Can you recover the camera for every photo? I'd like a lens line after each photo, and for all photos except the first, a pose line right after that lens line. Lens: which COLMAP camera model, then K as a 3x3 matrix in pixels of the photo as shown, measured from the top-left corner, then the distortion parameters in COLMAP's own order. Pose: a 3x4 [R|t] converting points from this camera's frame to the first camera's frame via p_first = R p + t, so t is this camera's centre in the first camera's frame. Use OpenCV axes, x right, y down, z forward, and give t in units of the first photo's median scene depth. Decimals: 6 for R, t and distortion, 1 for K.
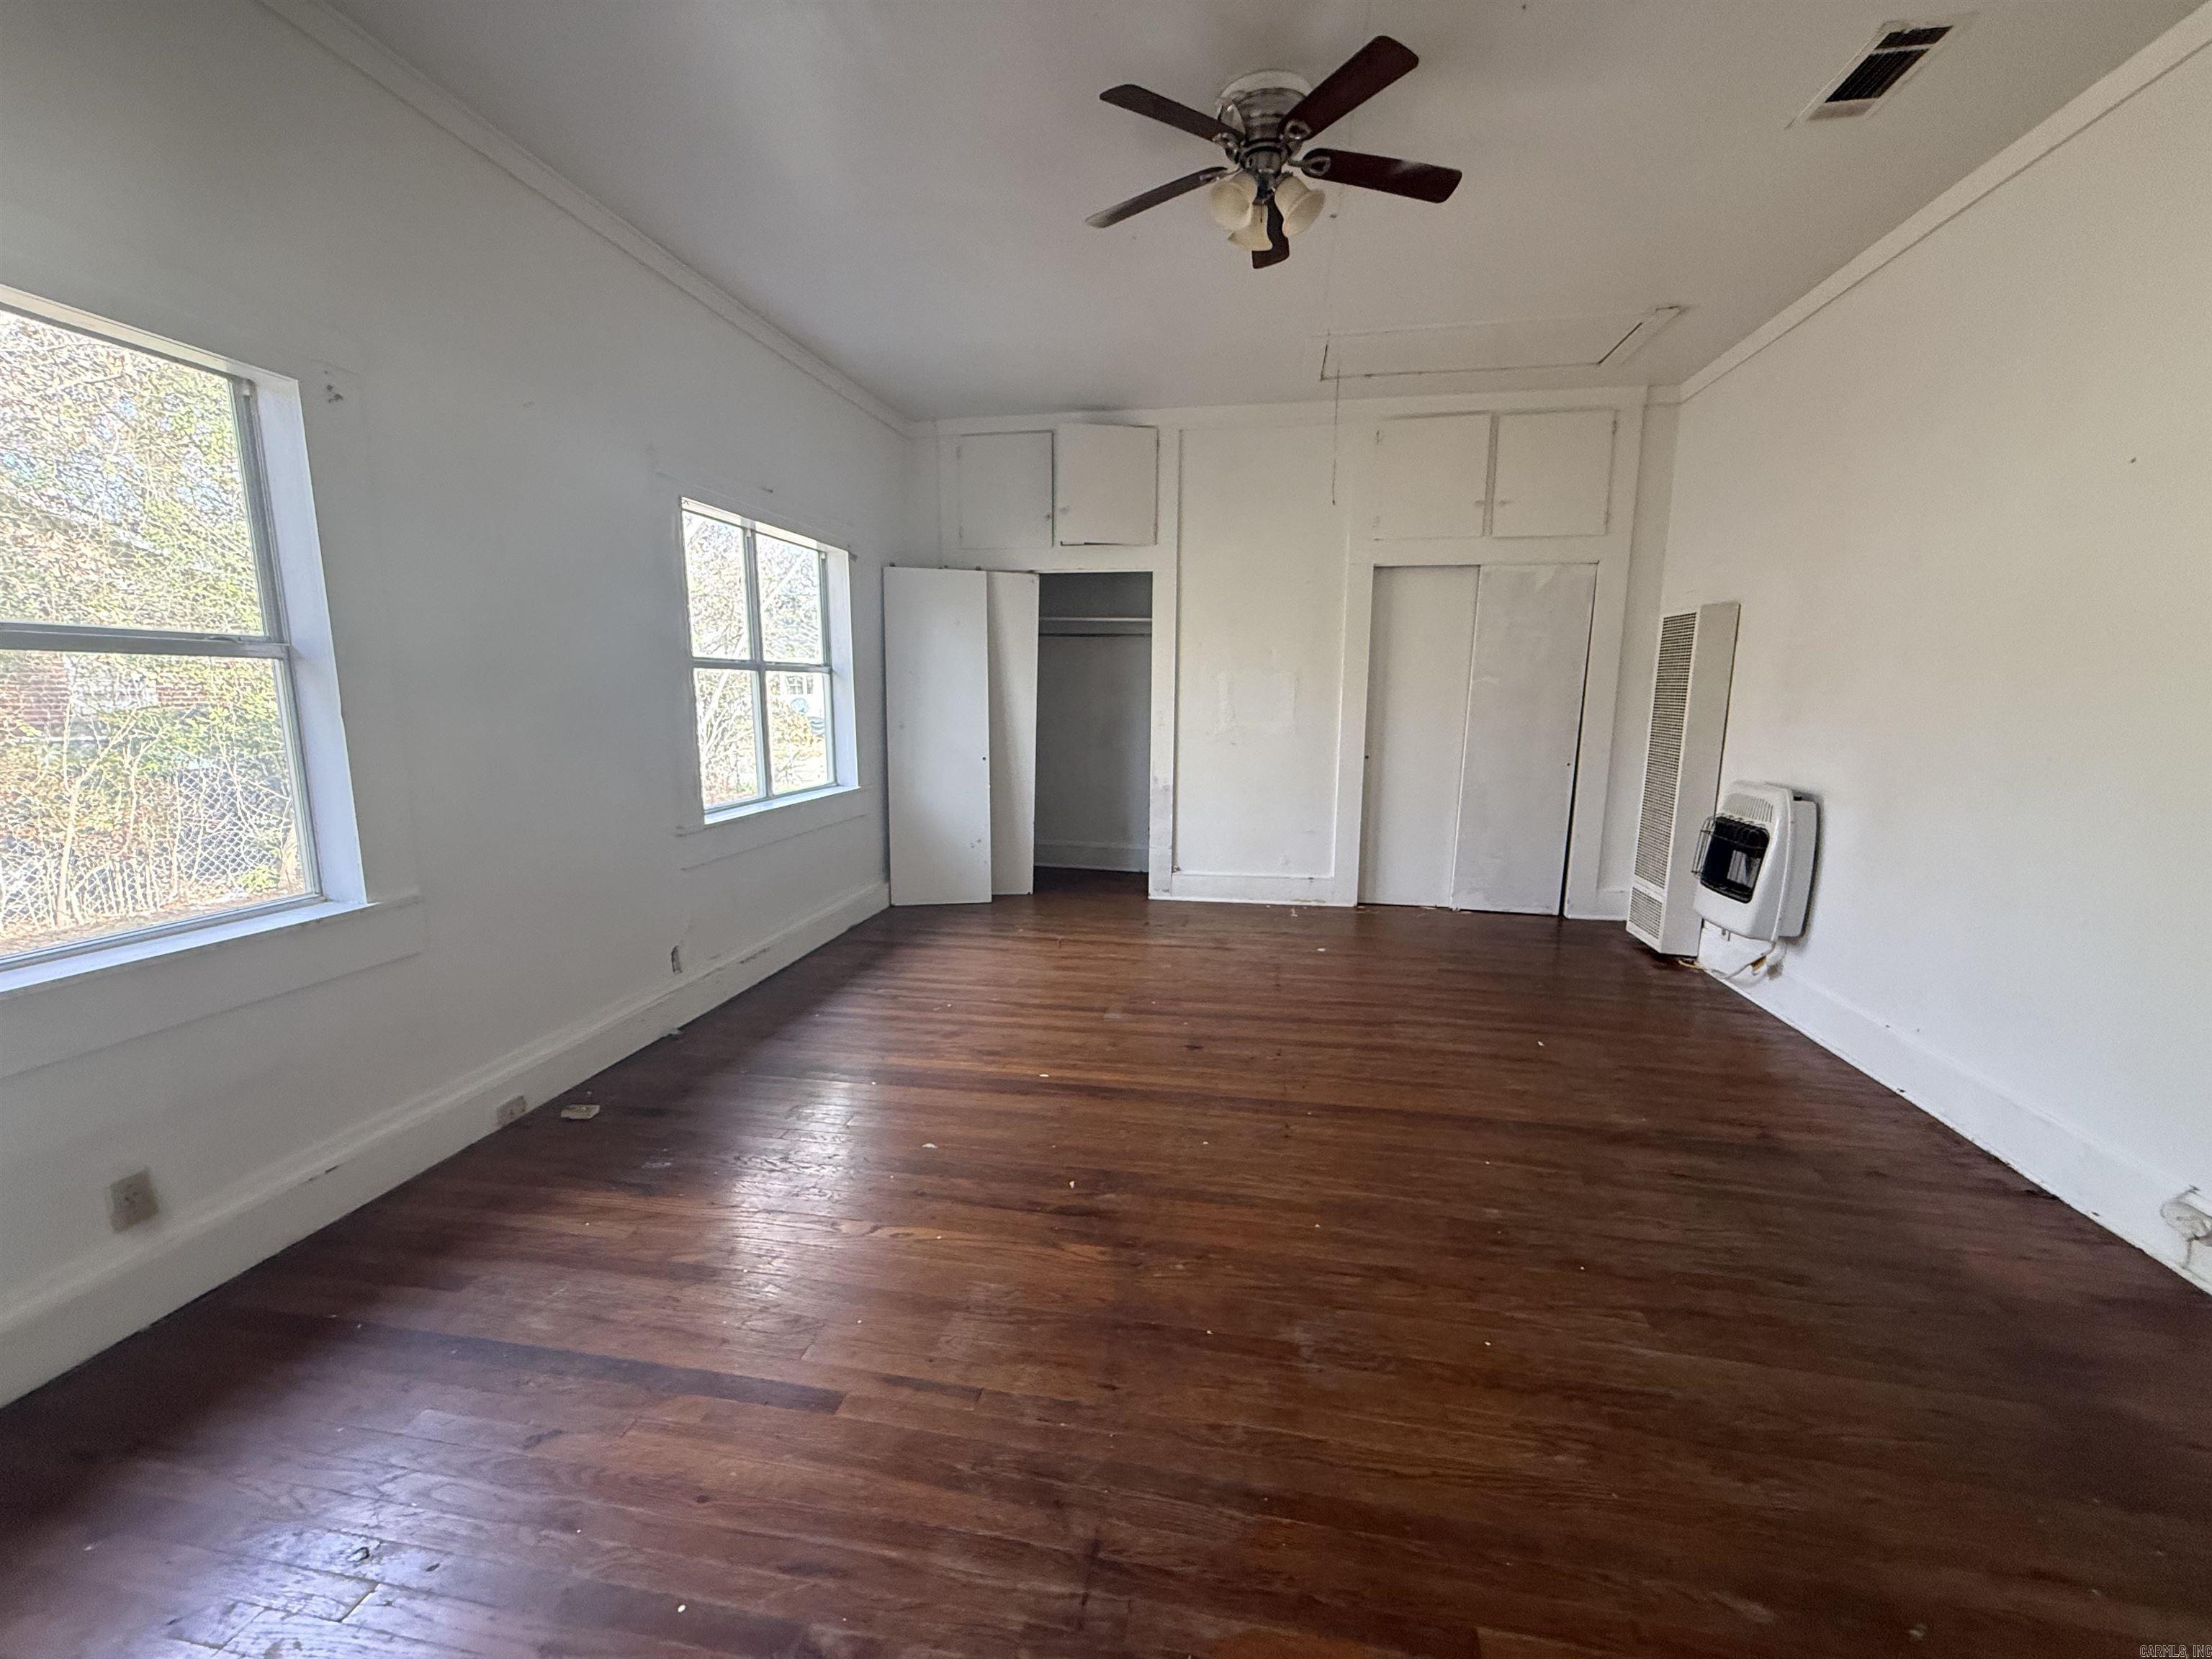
lens RADIAL K [[876.9, 0, 1100.4], [0, 876.9, 830.6], [0, 0, 1]] dist [-0.000121, -0.000059]
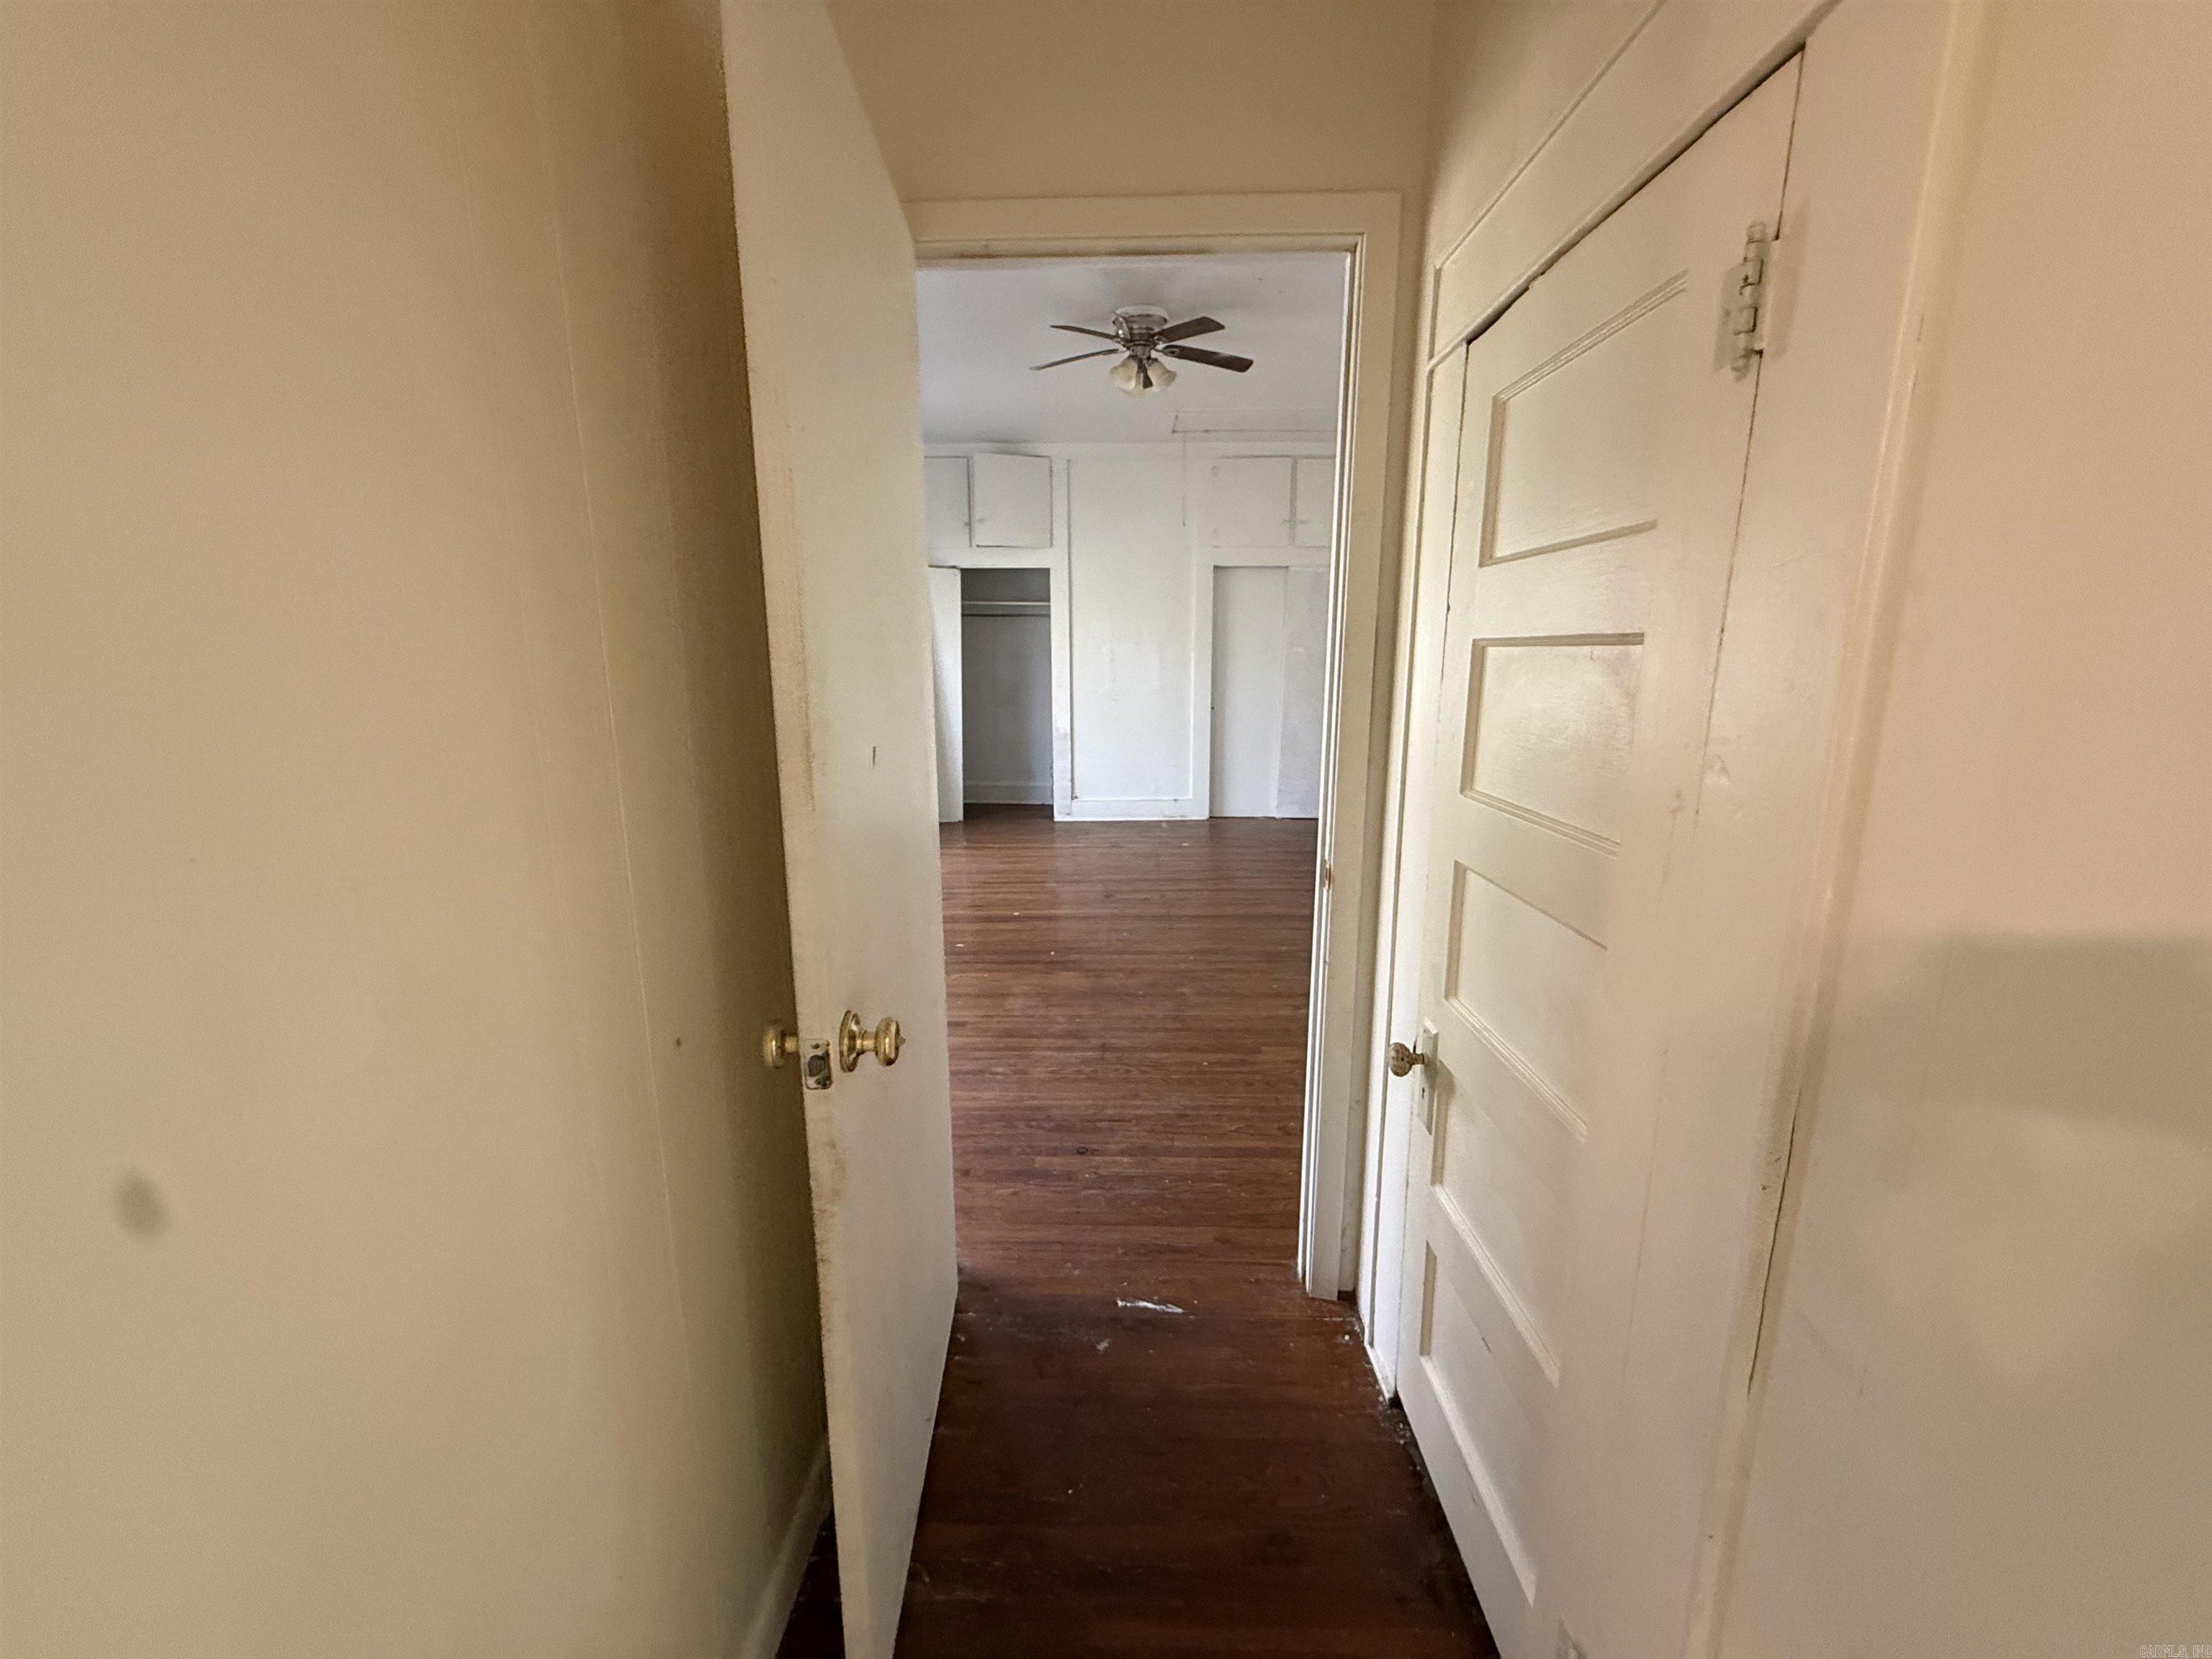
lens RADIAL K [[876.9, 0, 1101.4], [0, 876.9, 822.0], [0, 0, 1]] dist [-0.000121, -0.000059]
pose [[0.986414, -0.039895, 0.159361, -0.123312], [0.034764, 0.998788, 0.034853, 0.054613], [-0.160558, -0.028840, 0.986605, -0.433930]]
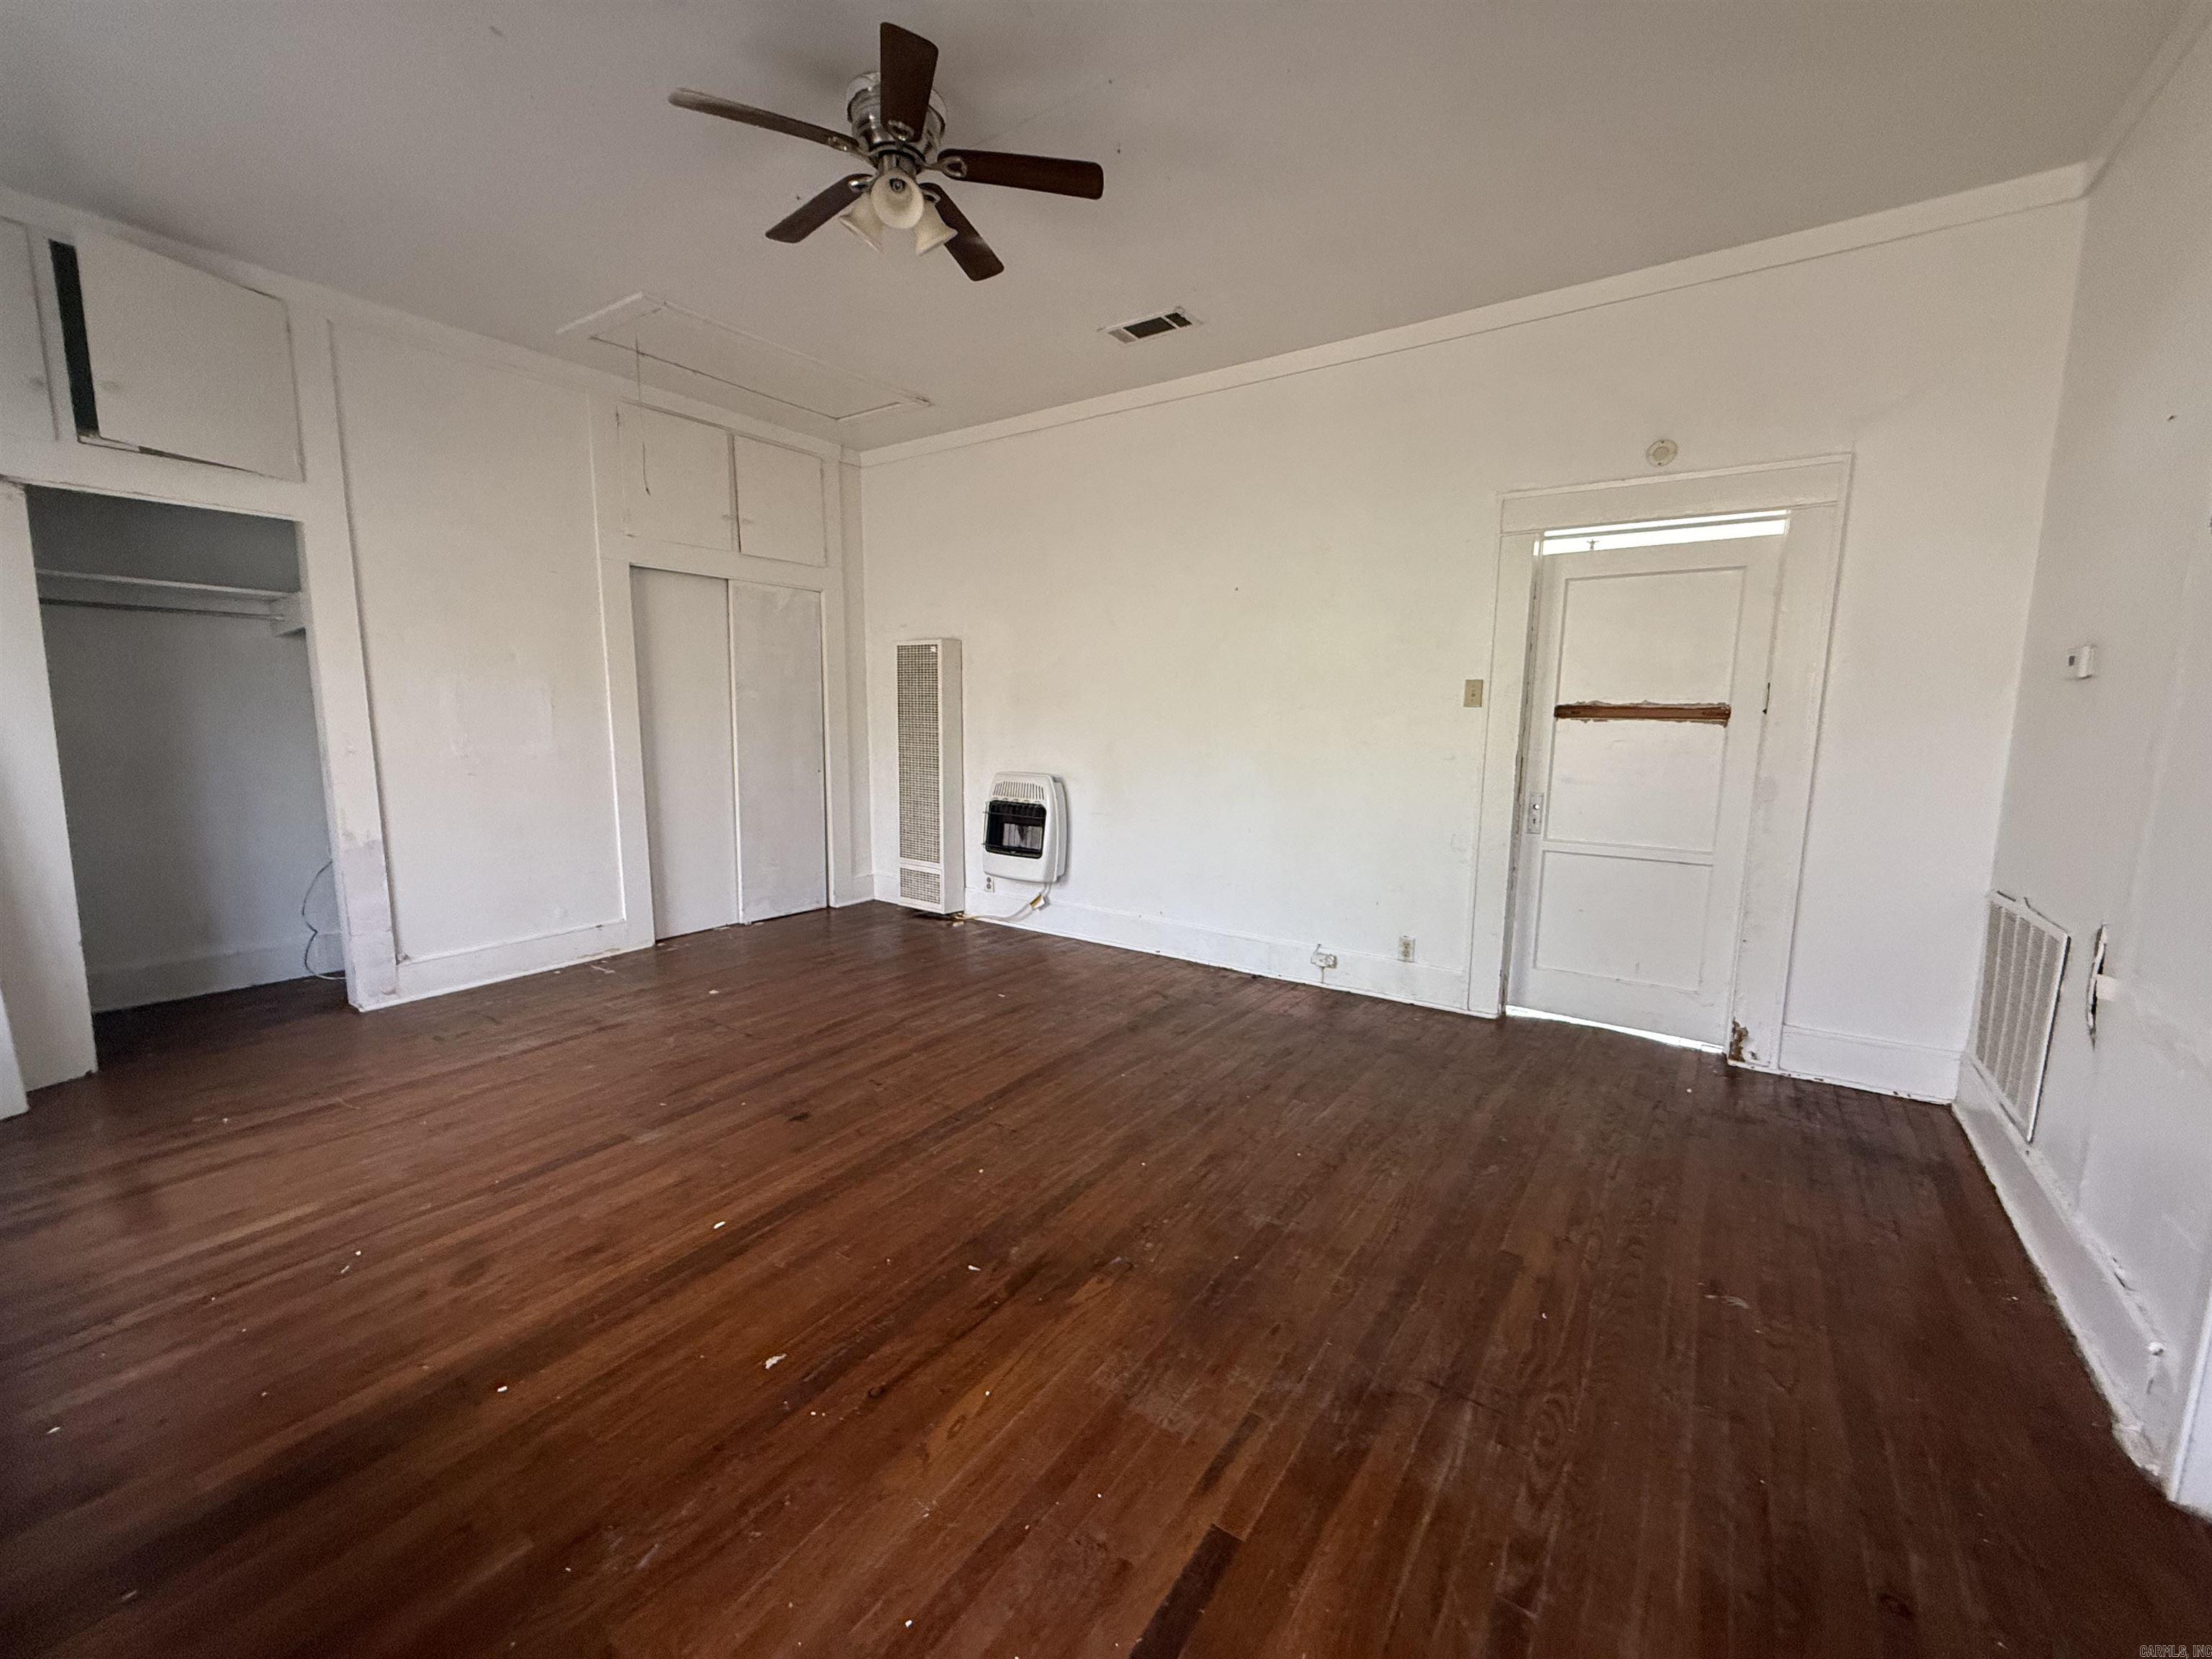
lens RADIAL K [[876.9, 0, 1097.8], [0, 876.9, 835.2], [0, 0, 1]] dist [-0.000121, -0.000059]
pose [[0.418794, -0.131559, 0.898501, -0.439758], [0.135378, 0.987438, 0.081481, -0.051421], [-0.897934, 0.087513, 0.431343, 0.286039]]
